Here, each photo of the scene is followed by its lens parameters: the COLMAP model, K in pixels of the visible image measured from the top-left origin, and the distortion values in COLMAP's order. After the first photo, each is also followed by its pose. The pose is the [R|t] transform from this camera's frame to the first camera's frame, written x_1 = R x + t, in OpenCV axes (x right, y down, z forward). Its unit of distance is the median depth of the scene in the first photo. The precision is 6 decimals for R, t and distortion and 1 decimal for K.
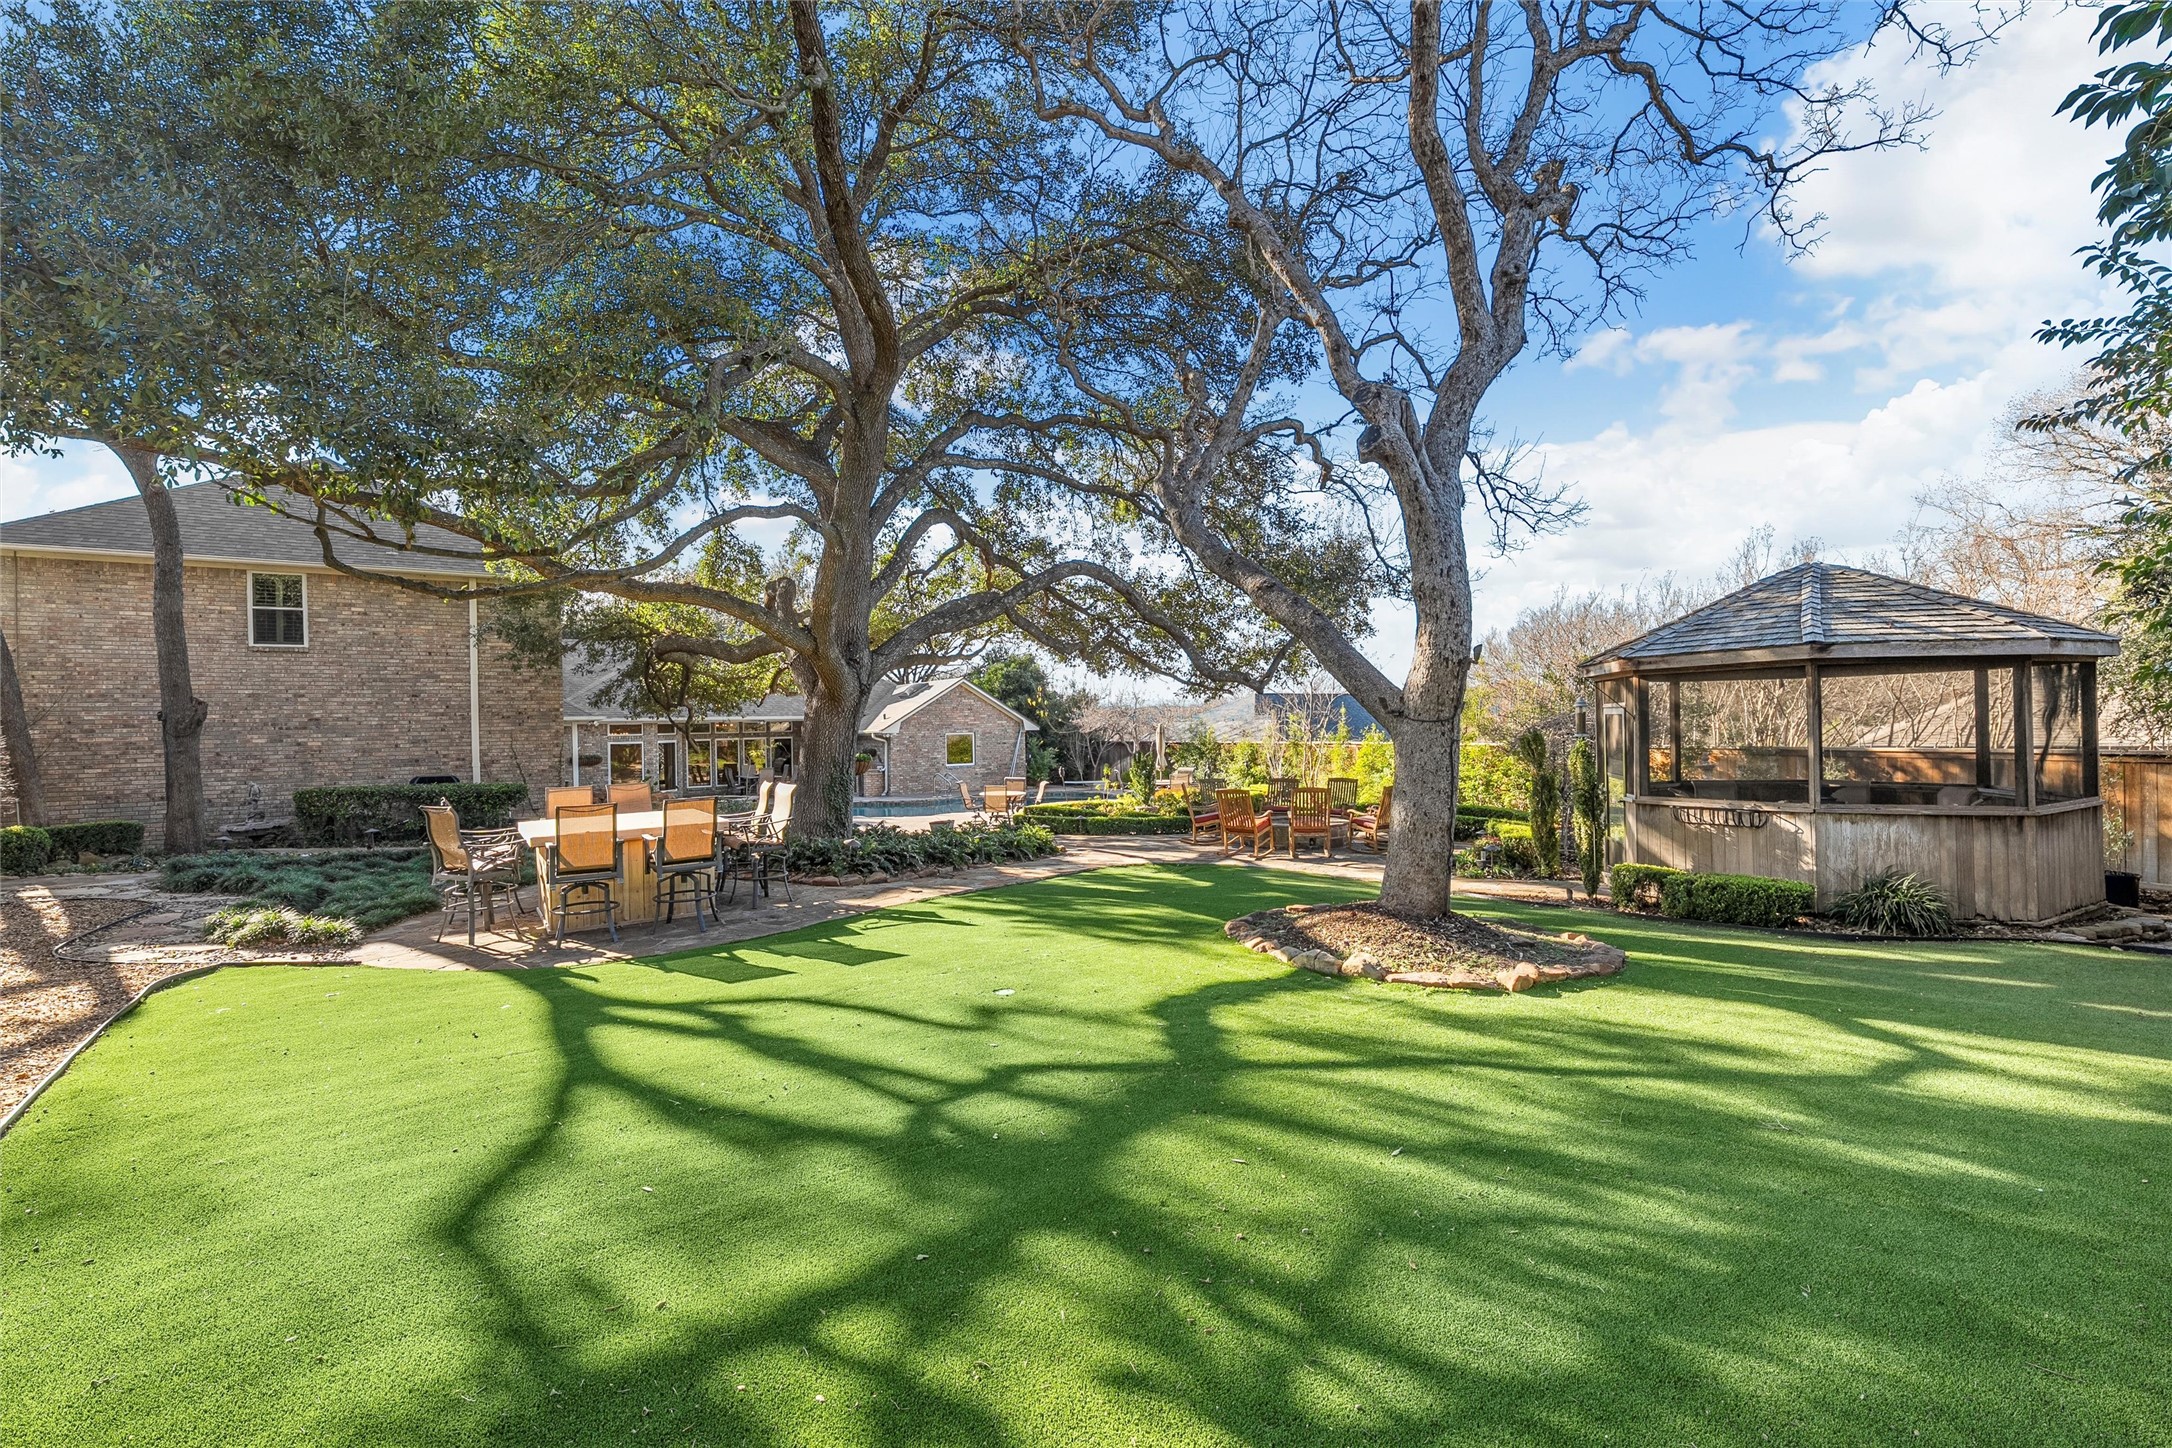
lens RADIAL K [[975.9, 0, 1089.6], [0, 975.9, 725.7], [0, 0, 1]] dist [0.002397, -0.000652]
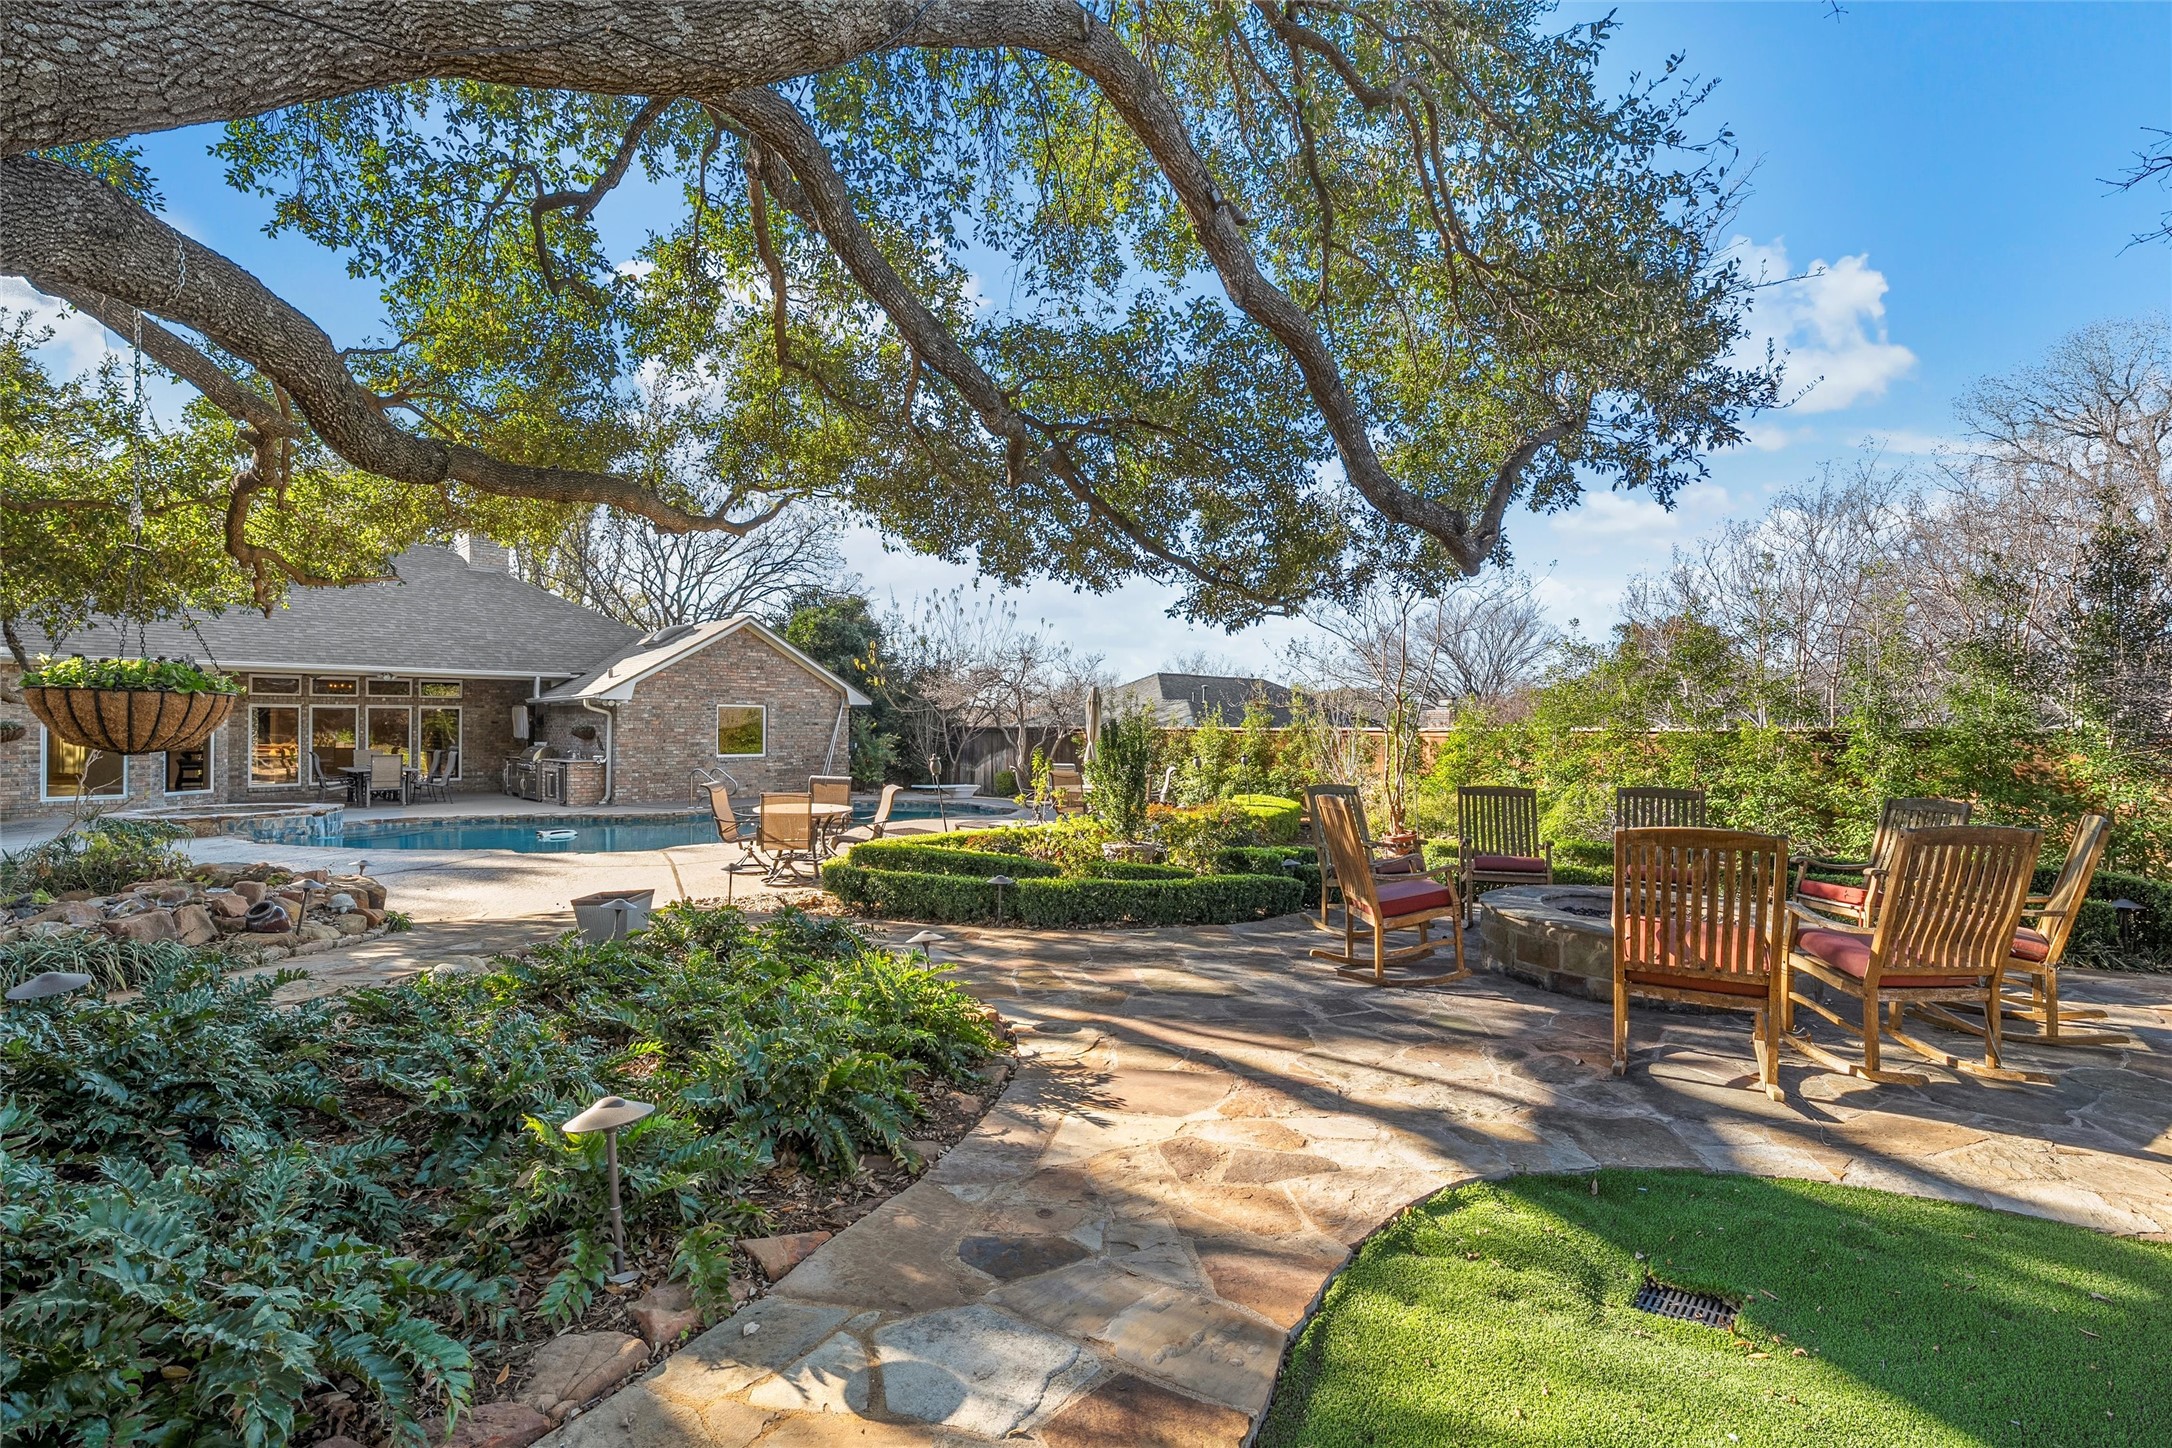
lens RADIAL K [[975.9, 0, 1091.2], [0, 975.9, 720.9], [0, 0, 1]] dist [0.002397, -0.000652]
pose [[0.983095, 0.026458, 0.181173, -0.026264], [-0.024634, 0.999621, -0.012307, 0.019837], [-0.181430, 0.007635, 0.983374, 0.346707]]
